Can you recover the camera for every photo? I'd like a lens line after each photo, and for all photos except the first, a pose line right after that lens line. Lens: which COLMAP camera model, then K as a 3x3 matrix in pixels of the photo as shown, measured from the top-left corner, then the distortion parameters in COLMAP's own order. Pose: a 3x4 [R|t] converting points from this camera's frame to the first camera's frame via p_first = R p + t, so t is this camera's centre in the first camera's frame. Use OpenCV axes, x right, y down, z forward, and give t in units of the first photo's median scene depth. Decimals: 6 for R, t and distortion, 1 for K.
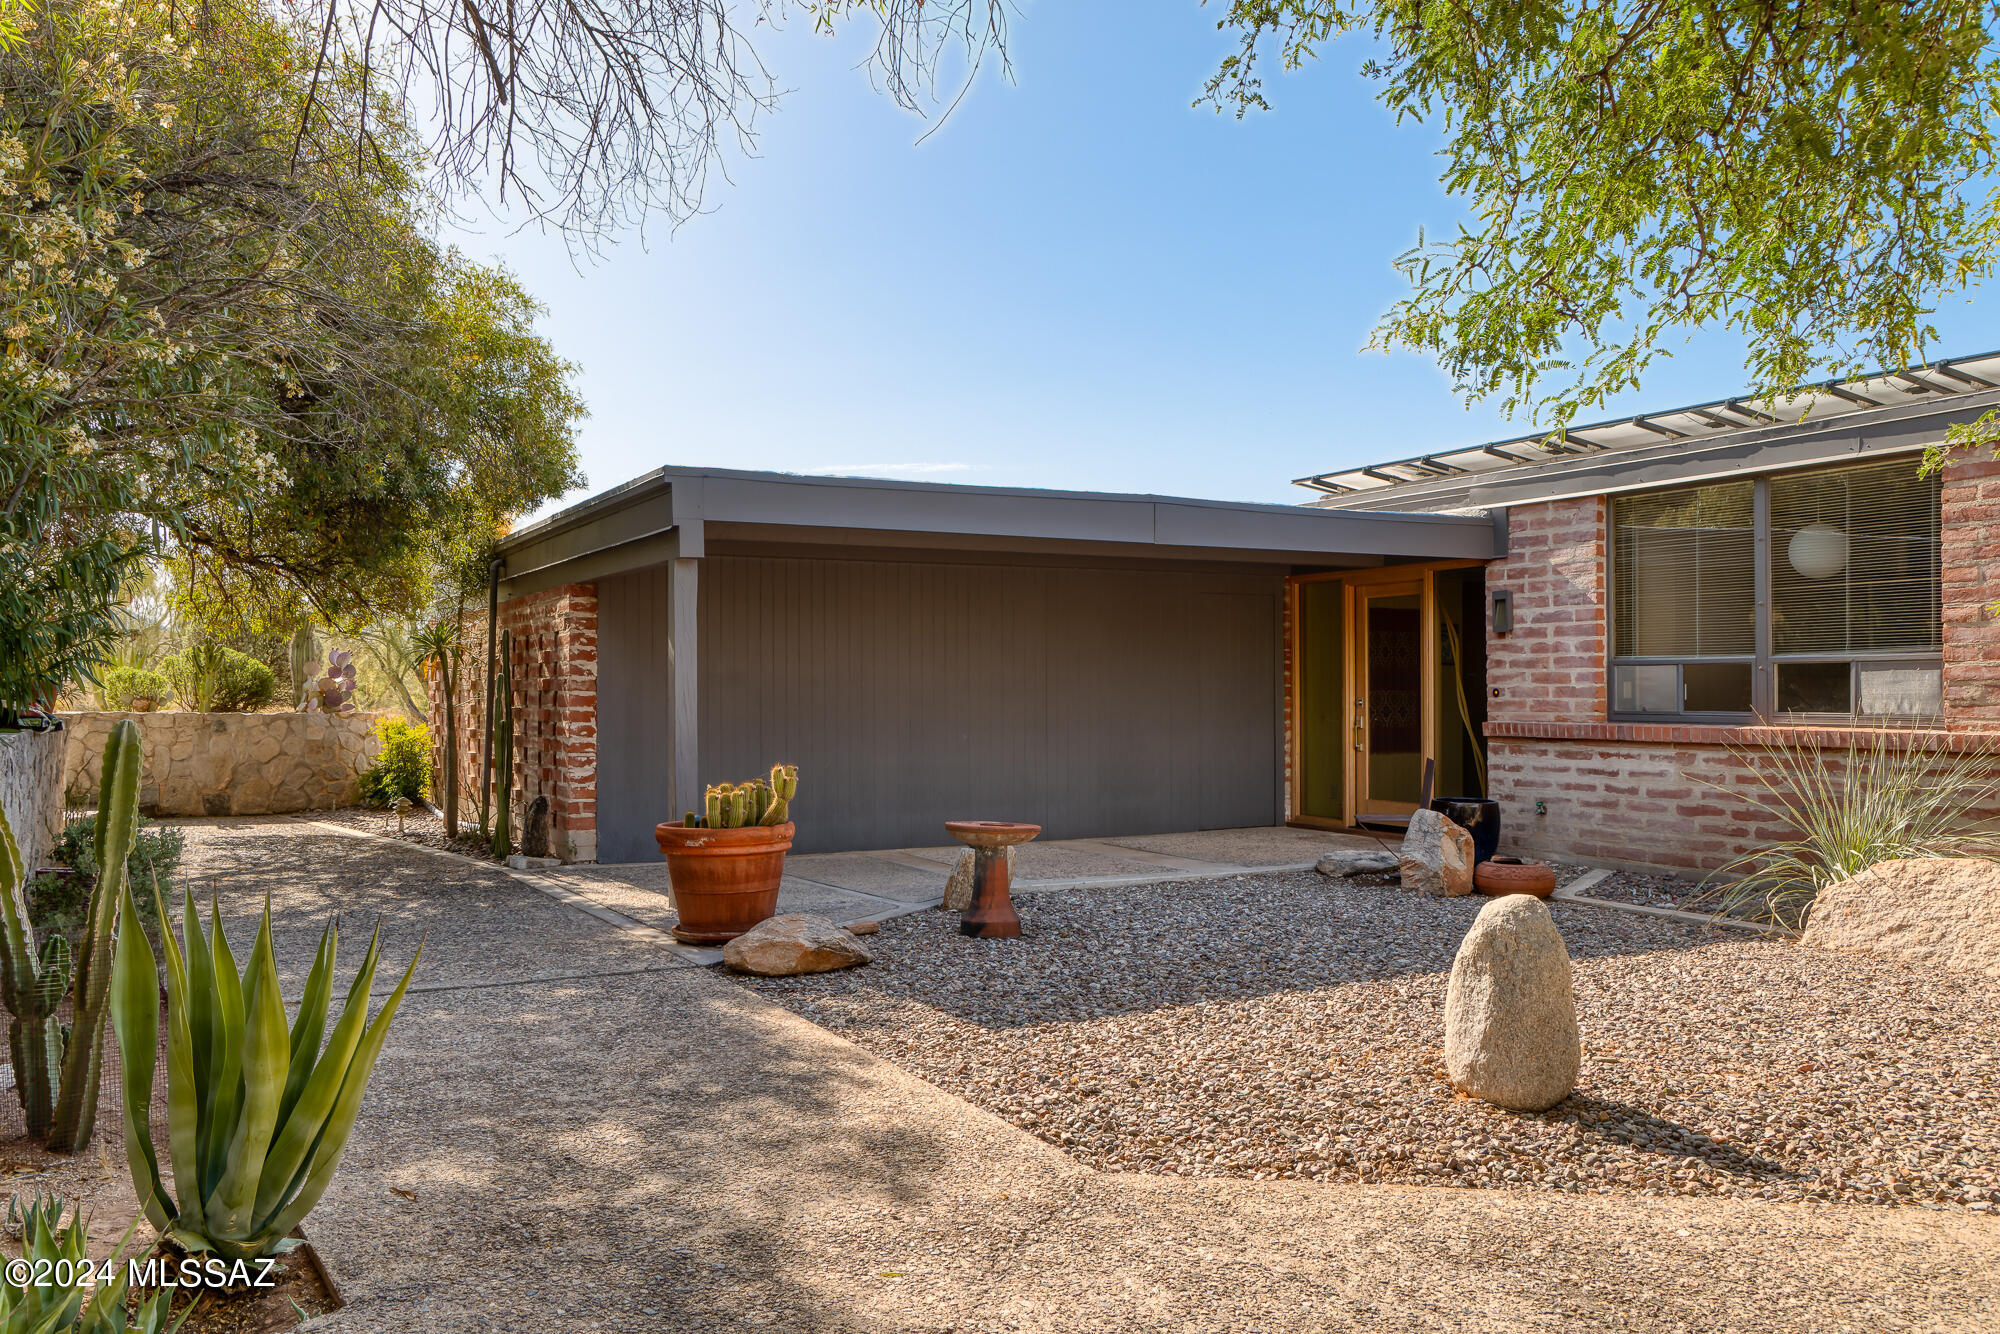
lens RADIAL K [[1555.9, 0, 997.1], [0, 1555.9, 678.3], [0, 0, 1]] dist [0.001759, 0.012870]
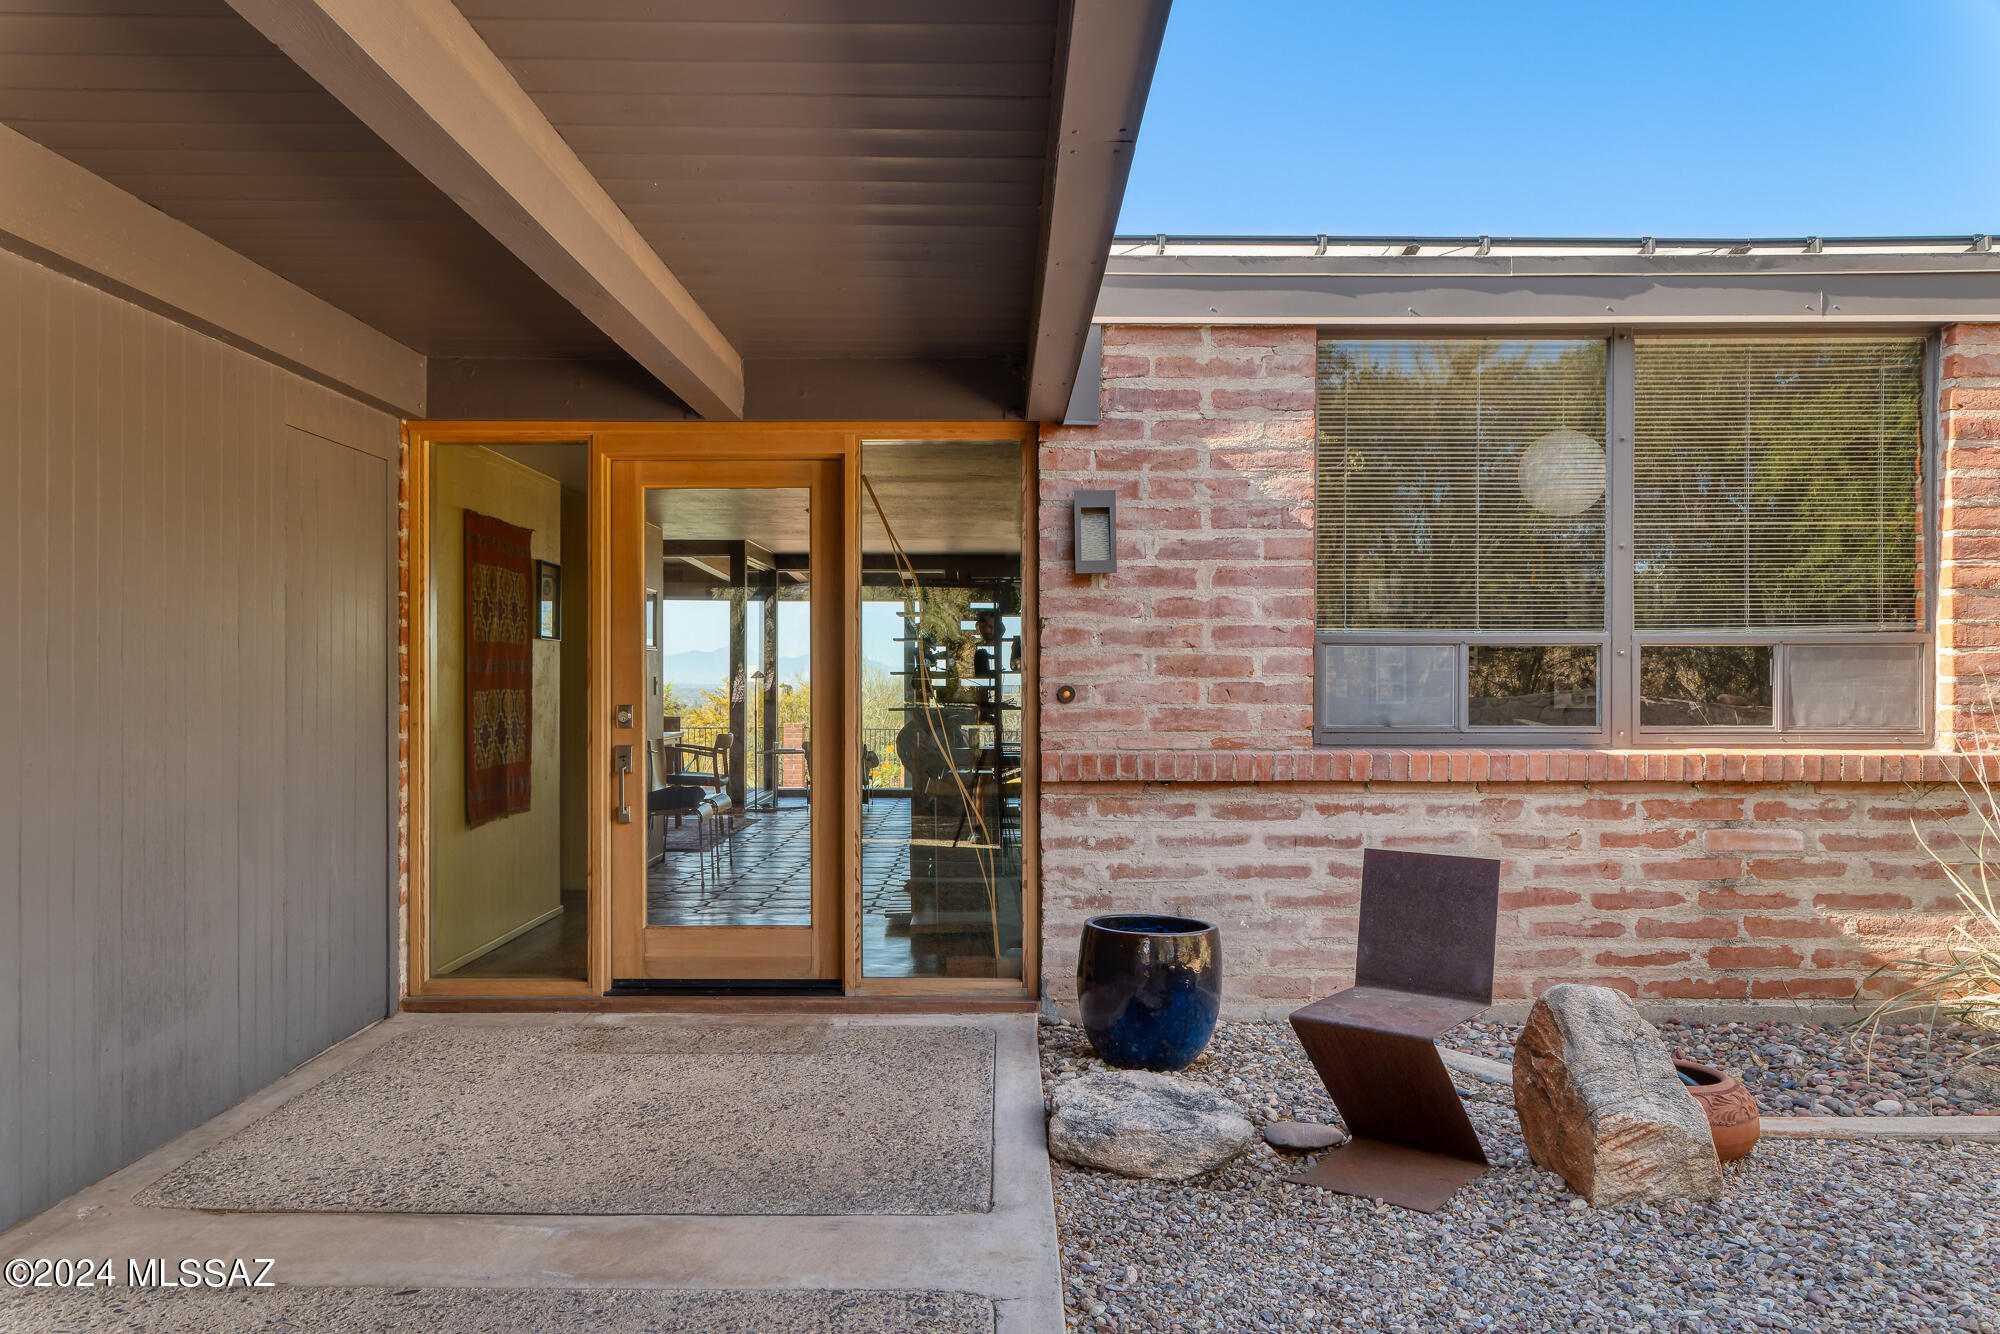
lens RADIAL K [[1555.9, 0, 997.1], [0, 1555.9, 678.3], [0, 0, 1]] dist [0.001759, 0.012870]
pose [[0.472975, 0.003740, 0.881068, -0.137996], [-0.006776, 0.999977, -0.000607, 0.004756], [-0.881050, -0.005684, 0.472989, 0.827767]]
